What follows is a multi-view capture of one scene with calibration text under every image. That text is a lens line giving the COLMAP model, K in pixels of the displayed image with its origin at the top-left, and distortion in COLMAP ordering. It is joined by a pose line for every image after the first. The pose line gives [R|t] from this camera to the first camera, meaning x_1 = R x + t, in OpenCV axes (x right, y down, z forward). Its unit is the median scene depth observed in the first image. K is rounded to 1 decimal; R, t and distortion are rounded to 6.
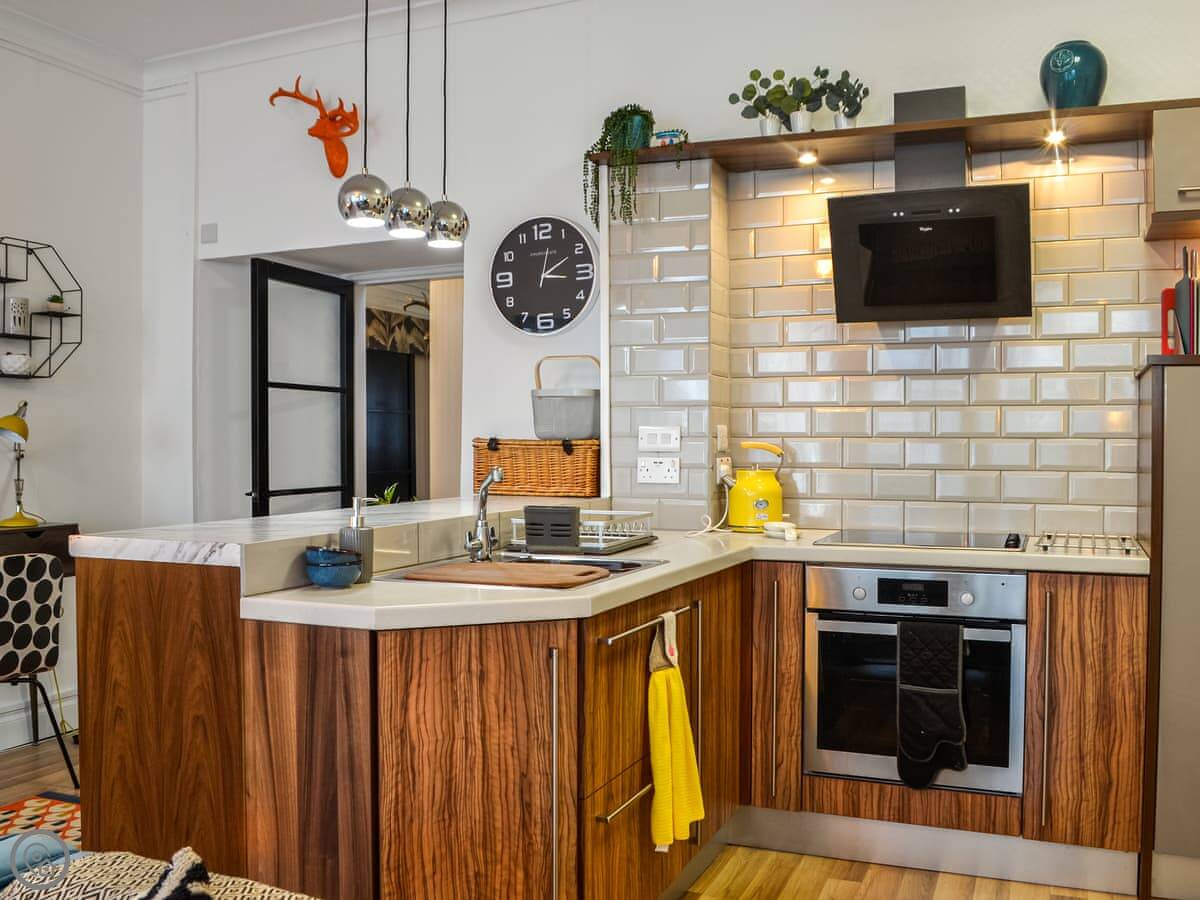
lens RADIAL K [[1112.8, 0, 600.0], [0, 1112.8, 450.0], [0, 0, 1]] dist [-0.071246, -0.004927]
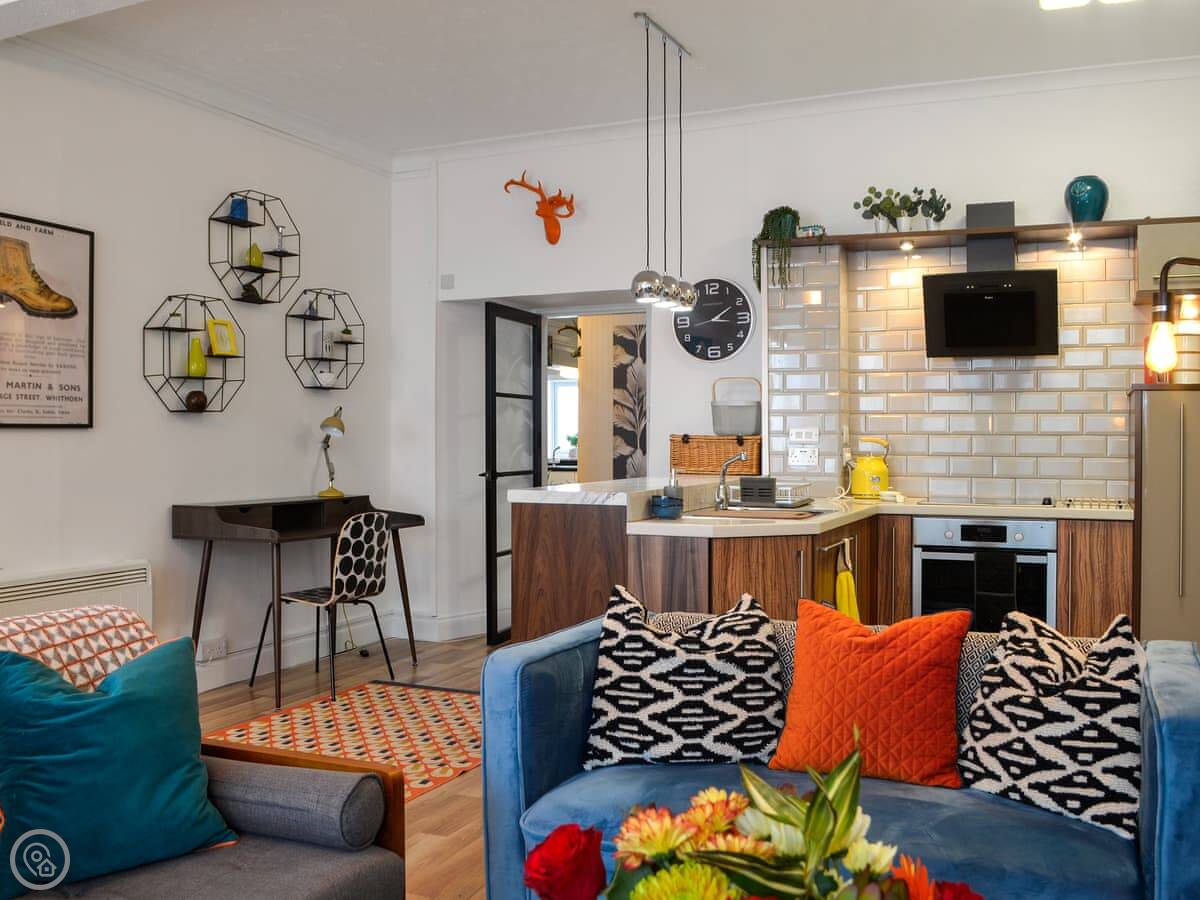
lens RADIAL K [[1119.4, 0, 601.2], [0, 1119.4, 429.7], [0, 0, 1]] dist [-0.068793, 0.001862]
pose [[0.999980, 0.003122, -0.005515, -0.219113], [-0.003205, 0.999880, -0.015156, 0.006335], [0.005467, 0.015174, 0.999870, -0.504795]]
